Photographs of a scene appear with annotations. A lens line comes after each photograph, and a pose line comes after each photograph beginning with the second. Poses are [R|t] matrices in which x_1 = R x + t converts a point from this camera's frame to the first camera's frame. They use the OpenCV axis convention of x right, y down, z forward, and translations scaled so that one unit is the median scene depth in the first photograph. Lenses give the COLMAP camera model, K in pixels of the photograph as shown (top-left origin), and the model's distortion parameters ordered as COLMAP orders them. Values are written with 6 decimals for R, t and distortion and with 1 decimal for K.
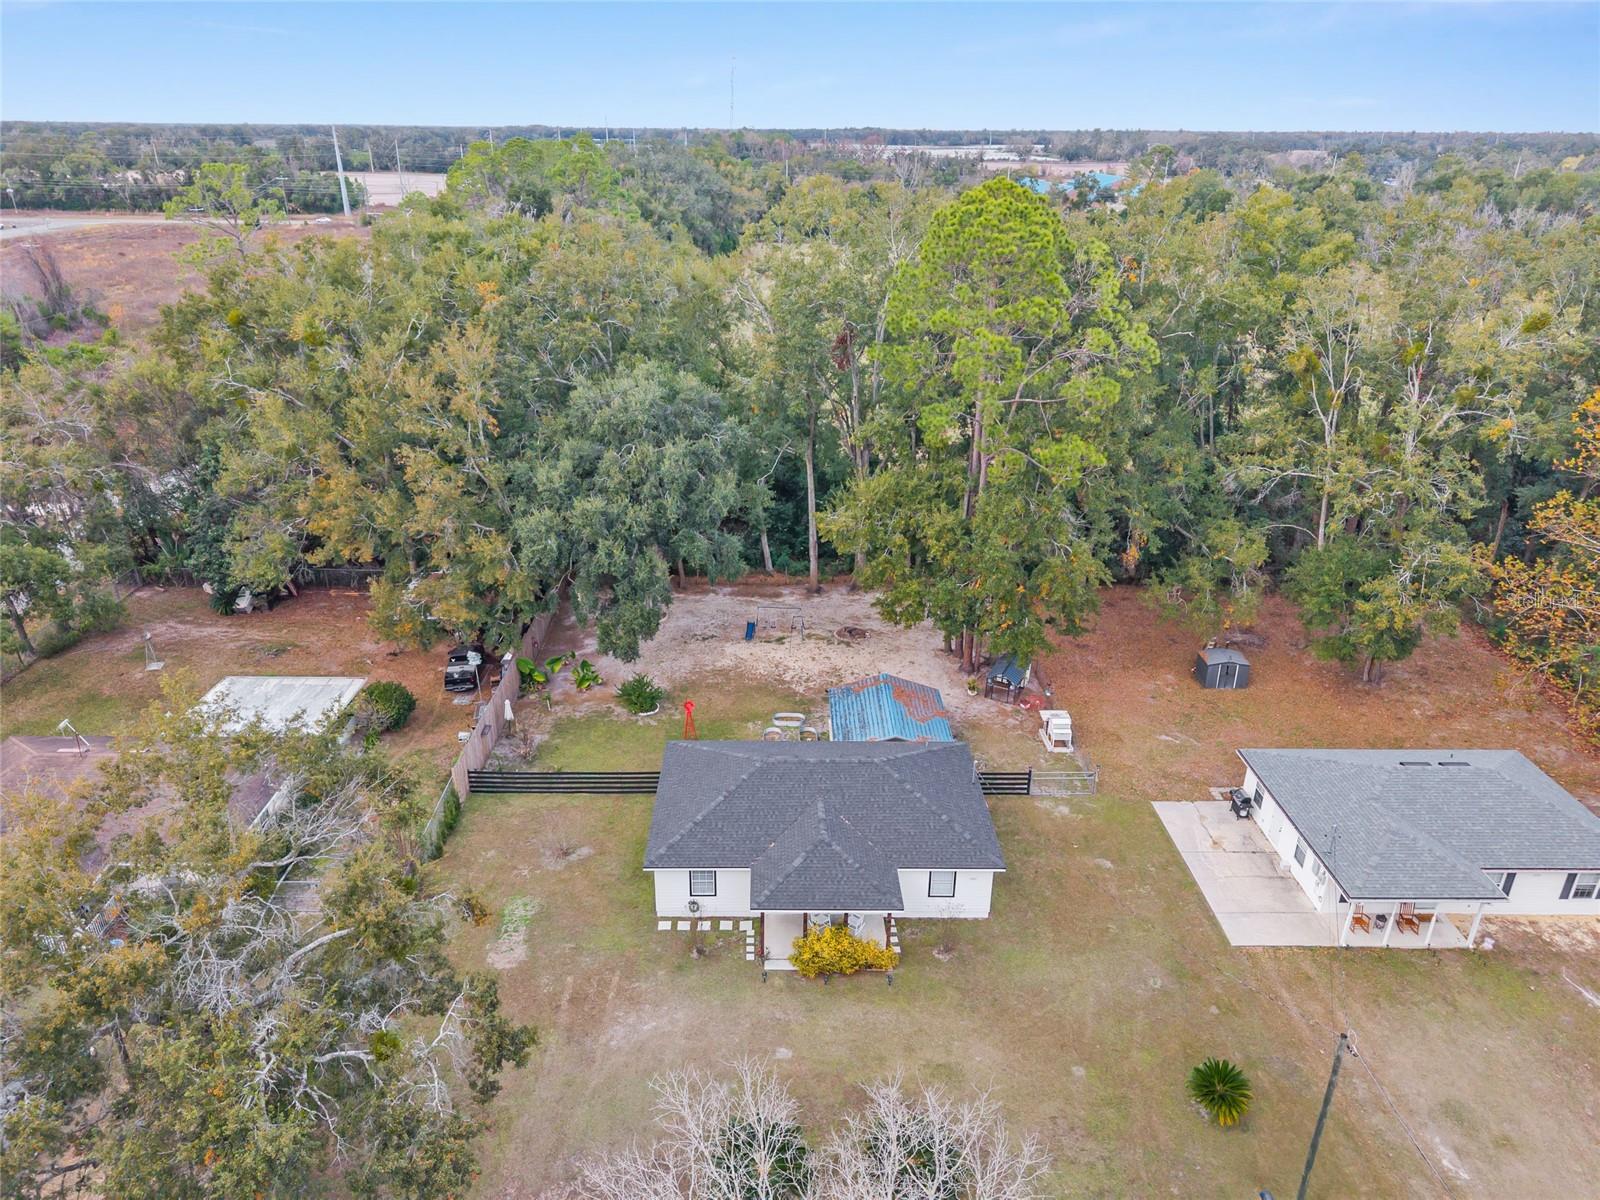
lens RADIAL K [[1071.8, 0, 789.3], [0, 1071.8, 606.8], [0, 0, 1]] dist [0.074488, -0.062513]
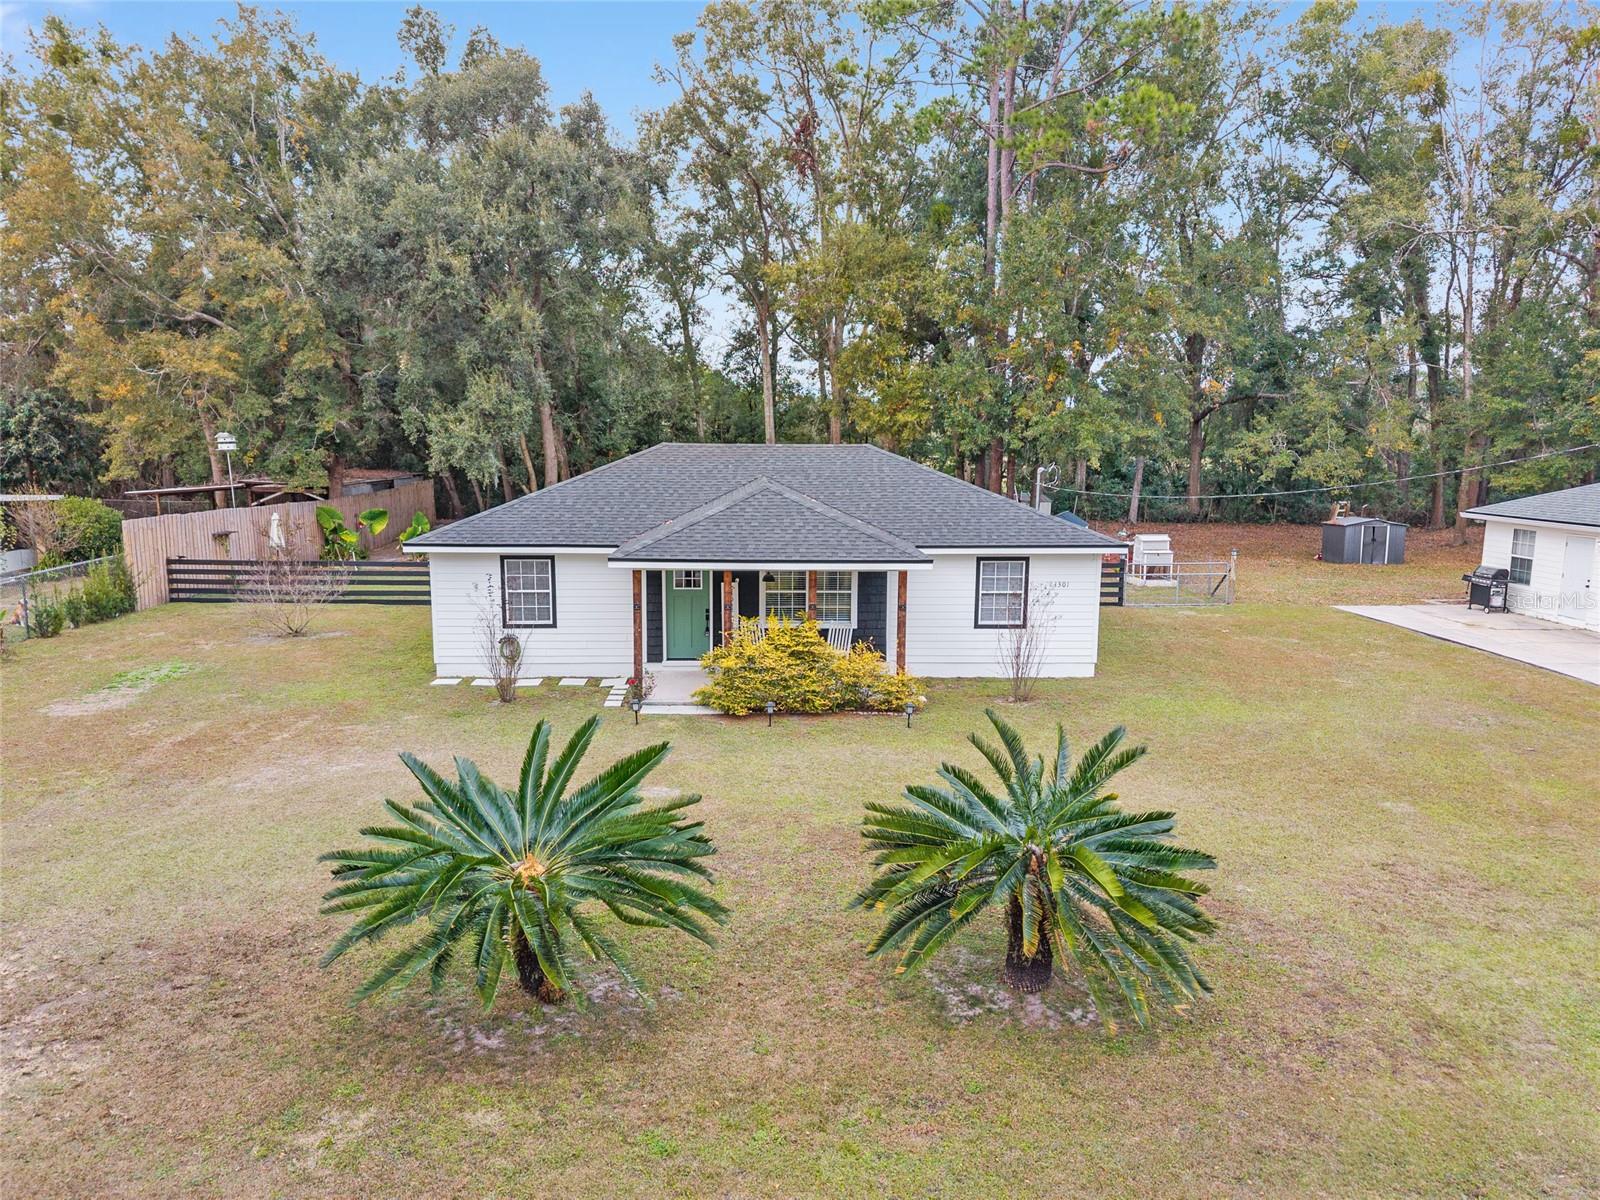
lens RADIAL K [[1071.8, 0, 789.3], [0, 1071.8, 606.8], [0, 0, 1]] dist [0.074488, -0.062513]
pose [[0.999679, -0.012902, 0.021822, 0.024504], [0.017791, 0.970281, -0.241325, 0.316526], [-0.018060, 0.241636, 0.970199, 0.422087]]
